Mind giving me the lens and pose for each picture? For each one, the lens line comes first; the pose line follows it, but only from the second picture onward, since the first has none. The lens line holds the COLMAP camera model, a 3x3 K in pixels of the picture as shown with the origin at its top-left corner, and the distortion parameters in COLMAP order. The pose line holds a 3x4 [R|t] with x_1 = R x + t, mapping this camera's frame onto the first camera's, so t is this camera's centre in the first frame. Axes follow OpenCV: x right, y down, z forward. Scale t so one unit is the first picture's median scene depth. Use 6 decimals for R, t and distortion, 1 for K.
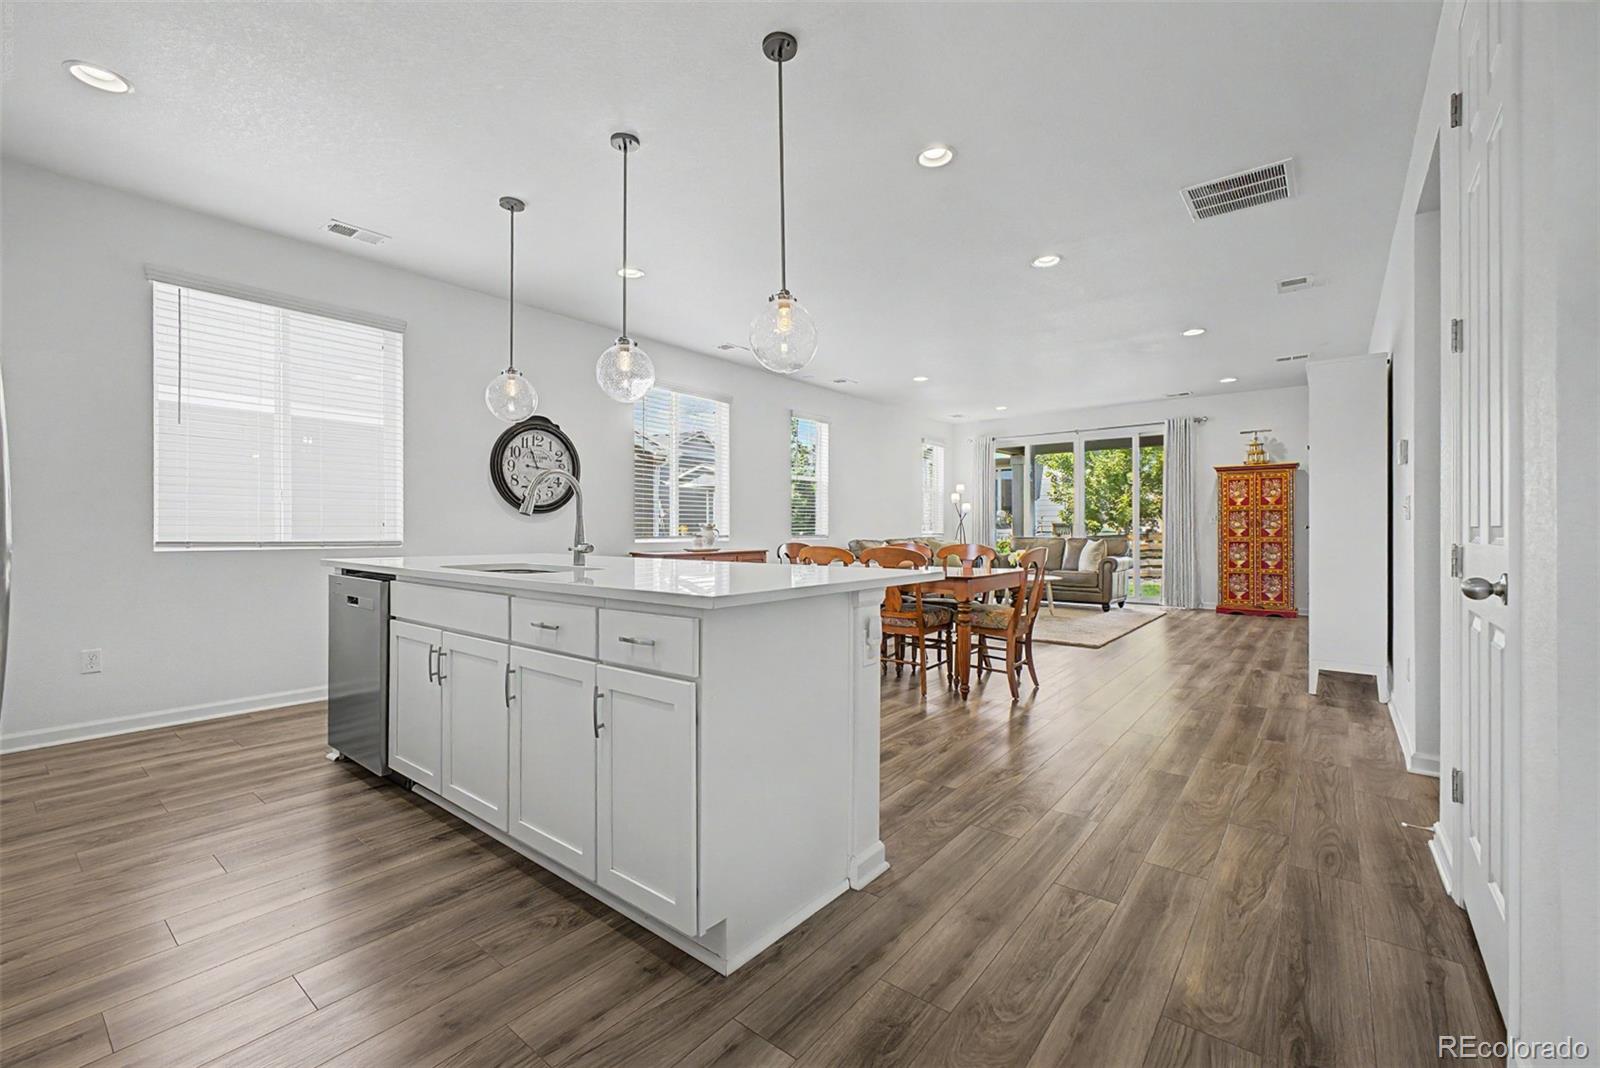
lens RADIAL K [[674.3, 0, 793.1], [0, 674.3, 535.0], [0, 0, 1]] dist [0.011219, -0.001650]
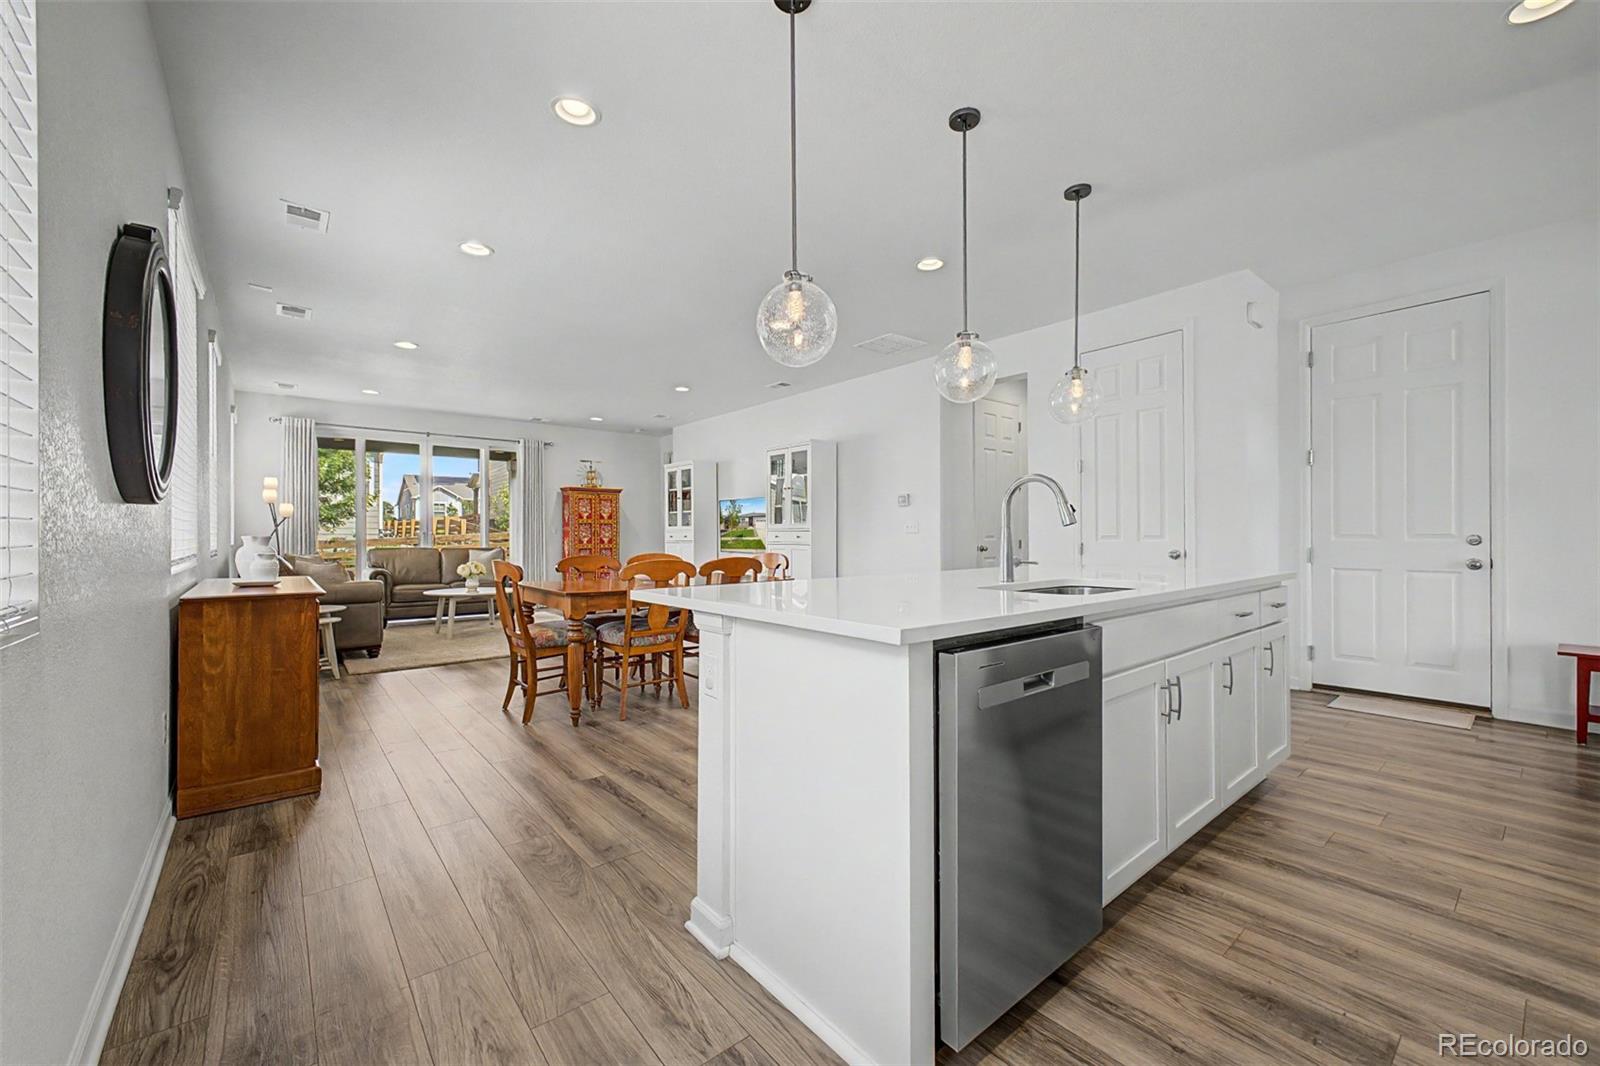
lens RADIAL K [[630.1, 0, 810.5], [0, 630.1, 534.5], [0, 0, 1]] dist [0.013051, -0.003258]
pose [[0.180919, 0.001931, 0.983496, -0.411162], [0.006116, 0.999977, -0.003089, -0.008942], [-0.983479, 0.006574, 0.180903, 0.378392]]
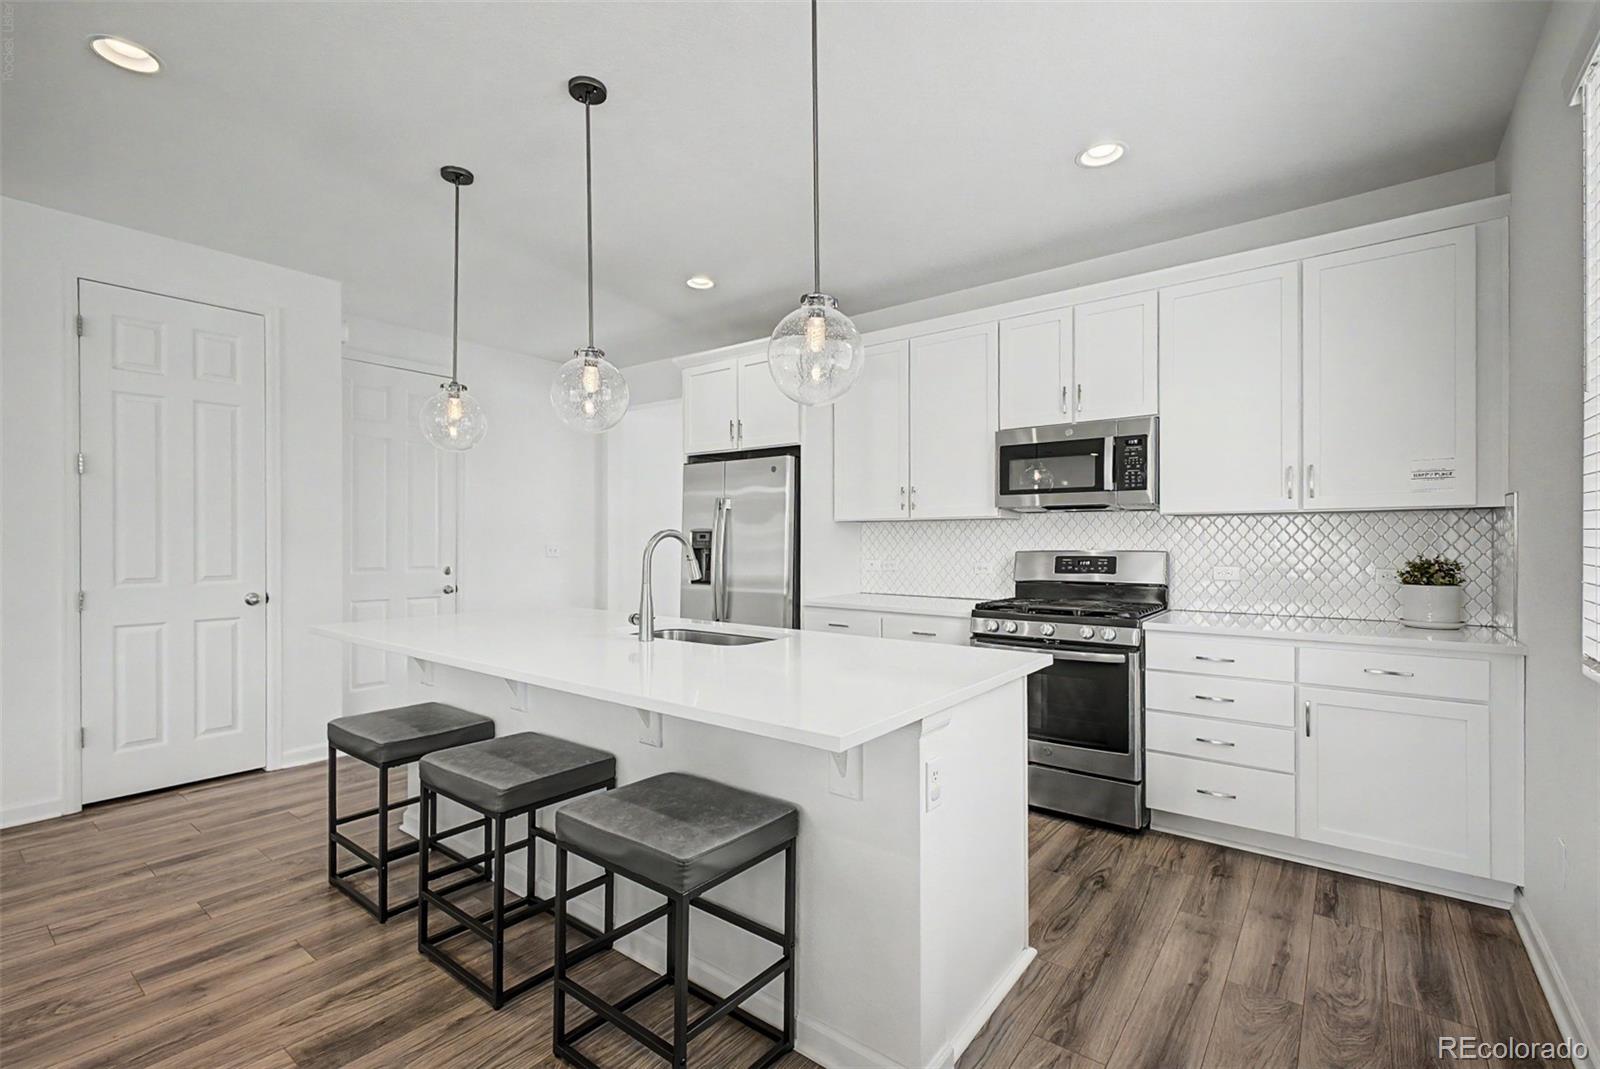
lens RADIAL K [[698.3, 0, 794.0], [0, 698.3, 541.8], [0, 0, 1]] dist [0.004735, 0.000642]
pose [[-0.999993, -0.001913, -0.003069, -0.178900], [-0.001908, 0.999997, -0.001505, -0.029838], [0.003072, -0.001499, -0.999994, 0.637994]]
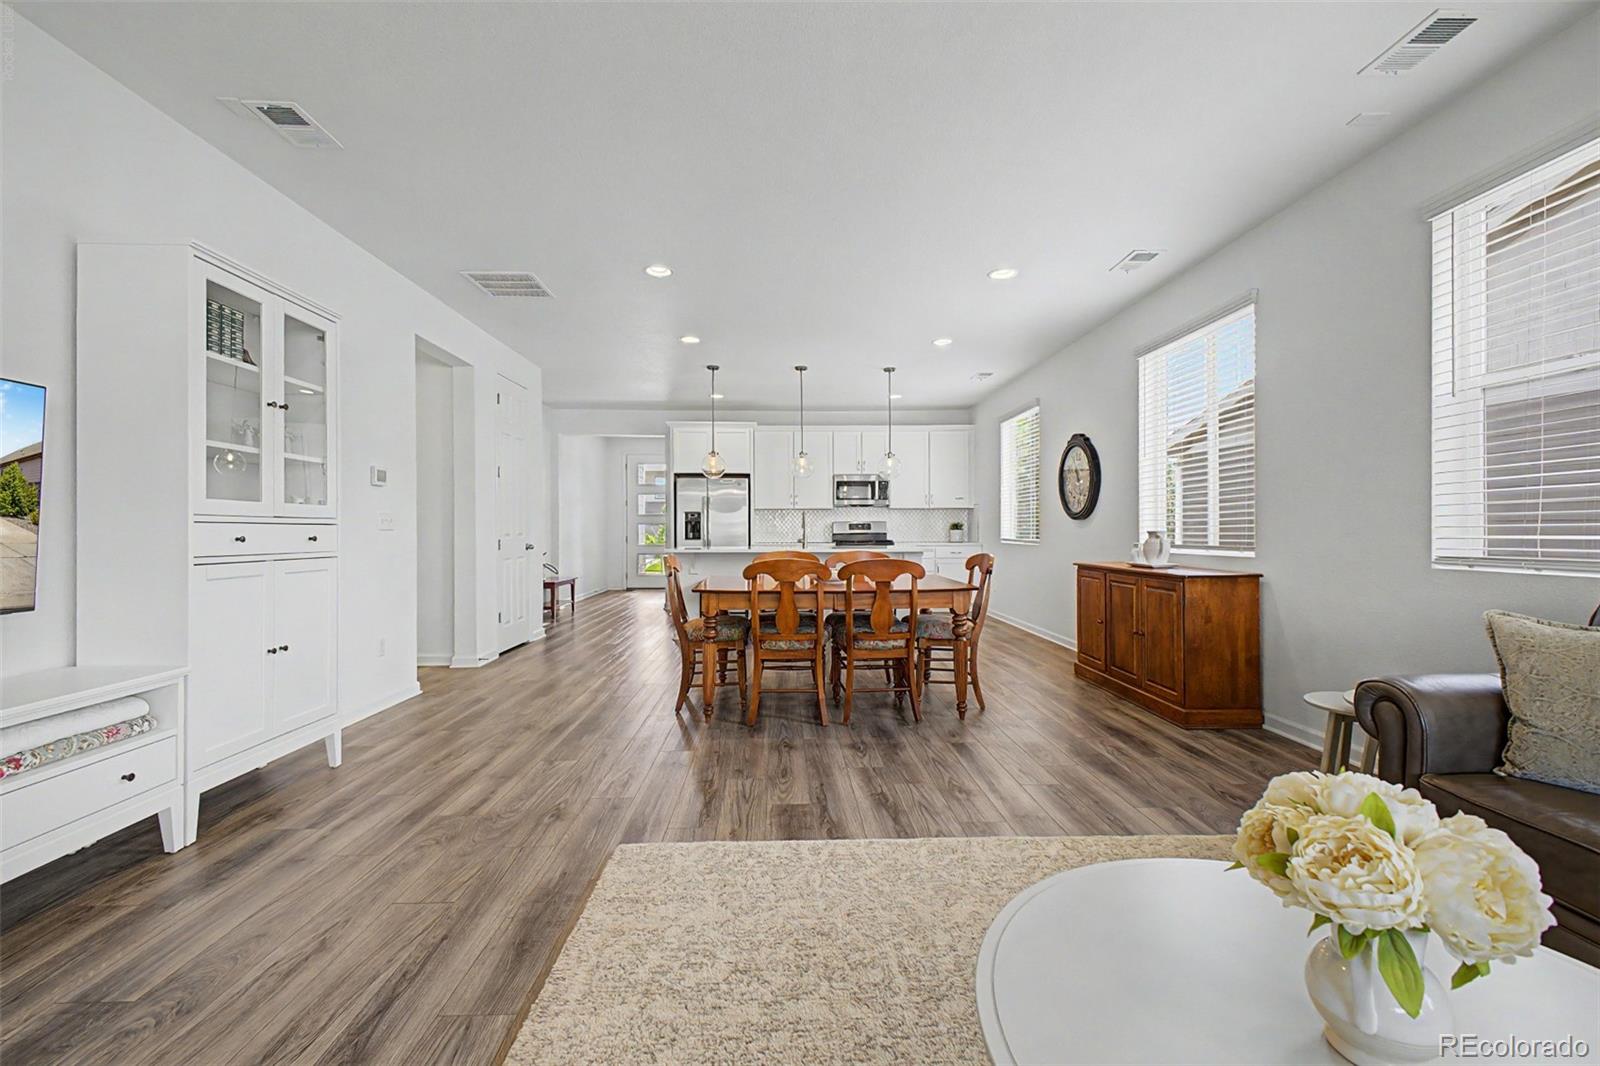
lens RADIAL K [[674.3, 0, 799.8], [0, 674.3, 524.1], [0, 0, 1]] dist [0.011219, -0.001650]
pose [[-0.761003, -0.002680, -0.648742, 0.455612], [0.003387, 0.999961, -0.008103, -0.011558], [0.648739, -0.008364, -0.760965, 0.998666]]
